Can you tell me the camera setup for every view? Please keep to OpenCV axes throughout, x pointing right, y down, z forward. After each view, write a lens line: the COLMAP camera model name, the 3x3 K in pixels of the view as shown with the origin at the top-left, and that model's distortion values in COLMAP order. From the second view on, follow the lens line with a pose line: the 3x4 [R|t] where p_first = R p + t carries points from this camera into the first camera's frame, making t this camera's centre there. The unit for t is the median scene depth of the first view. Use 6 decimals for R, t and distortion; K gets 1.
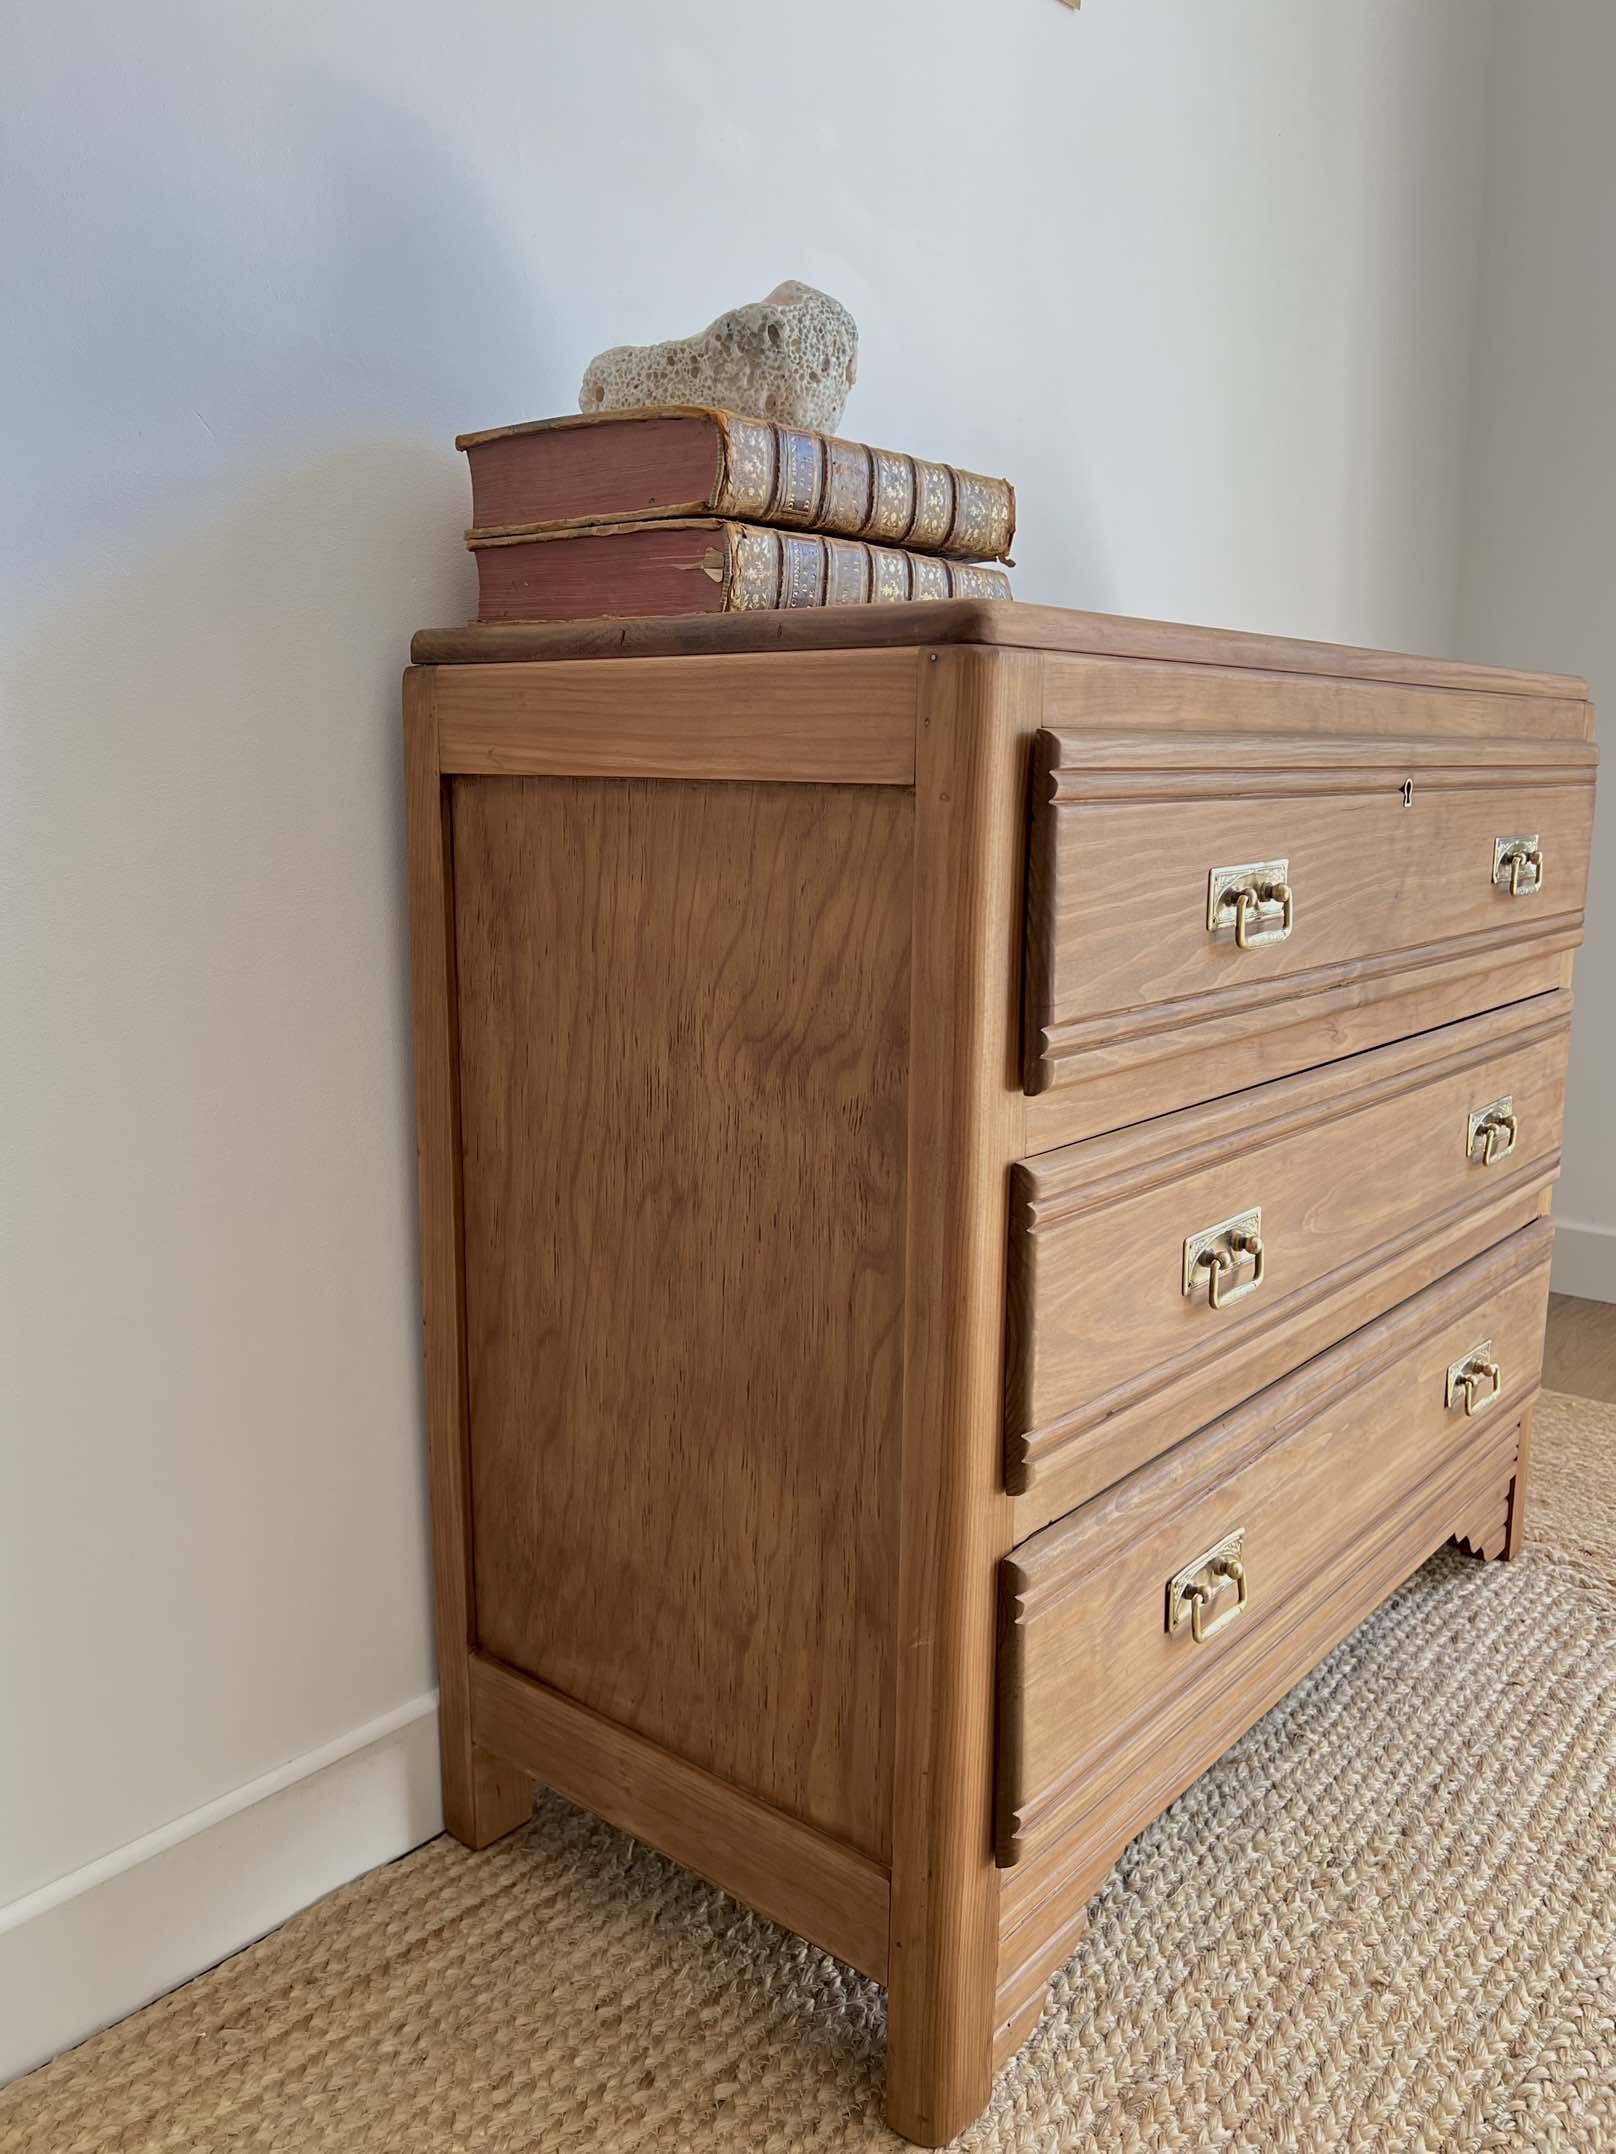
lens RADIAL K [[1670.1, 0, 813.6], [0, 1670.1, 1082.9], [0, 0, 1]] dist [0.040515, -0.047104]
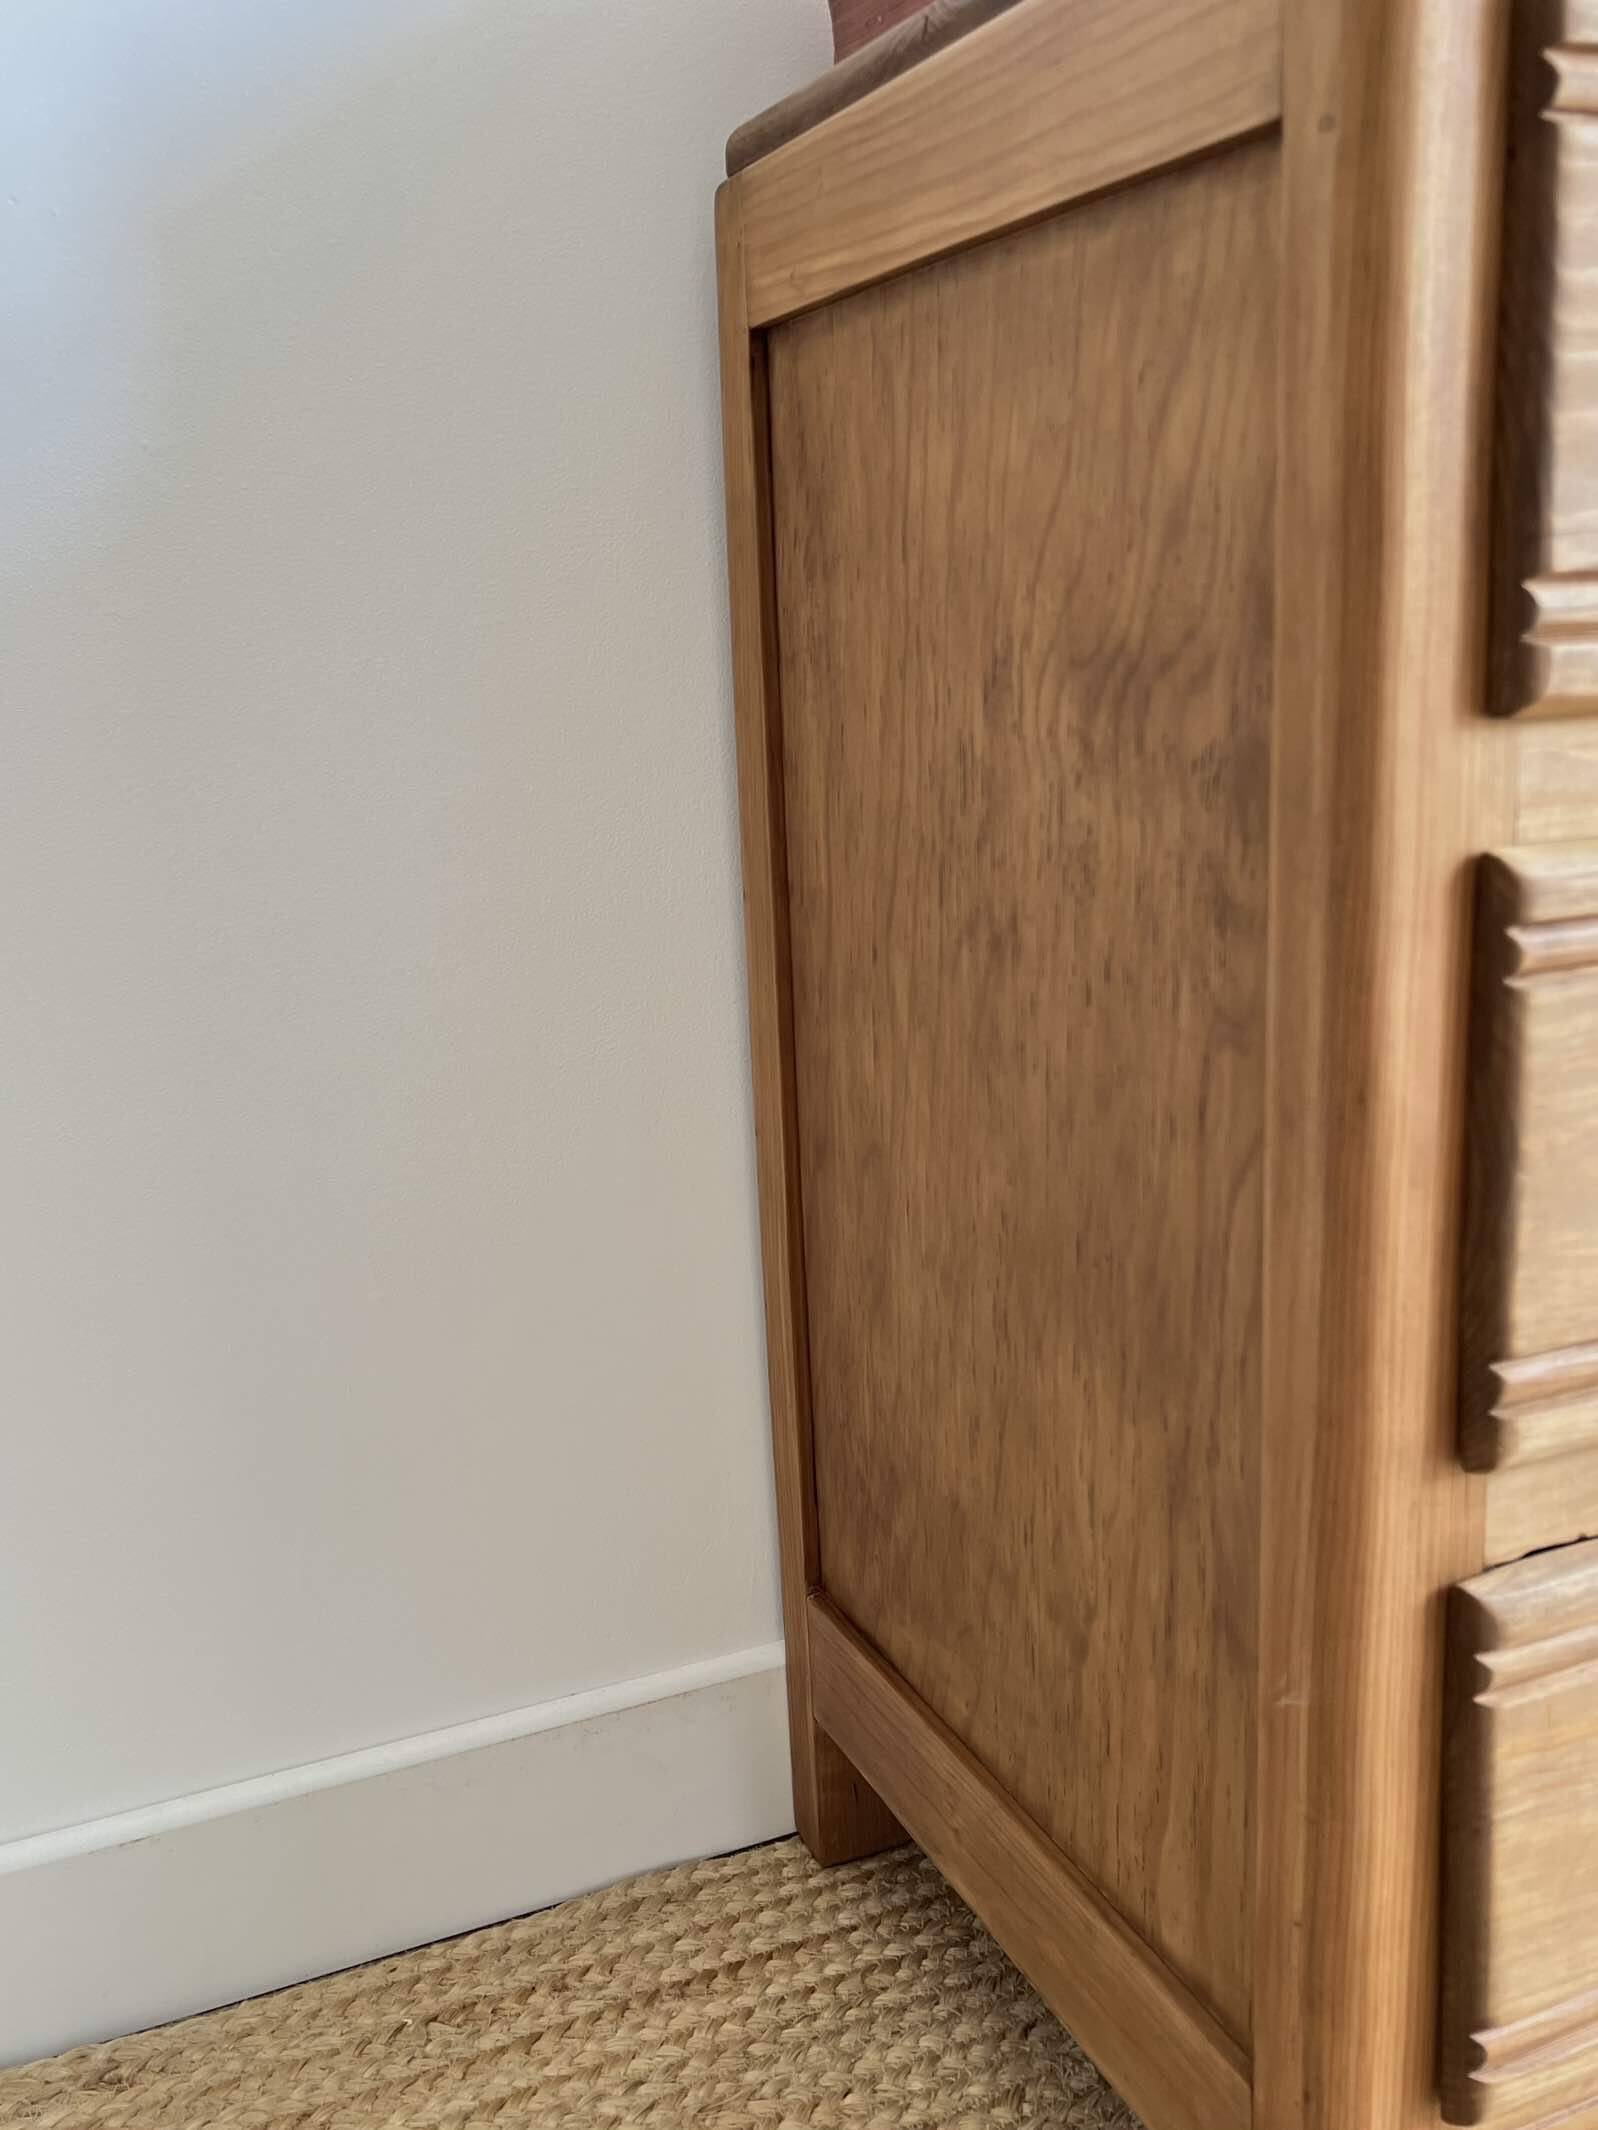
lens RADIAL K [[1933.2, 0, 820.9], [0, 1933.2, 1053.3], [0, 0, 1]] dist [0.040569, 0.000000]
pose [[0.898693, 0.052480, -0.435426, 0.181638], [-0.035734, 0.998276, 0.046565, 0.080600], [0.437119, -0.026288, 0.899019, 0.309801]]
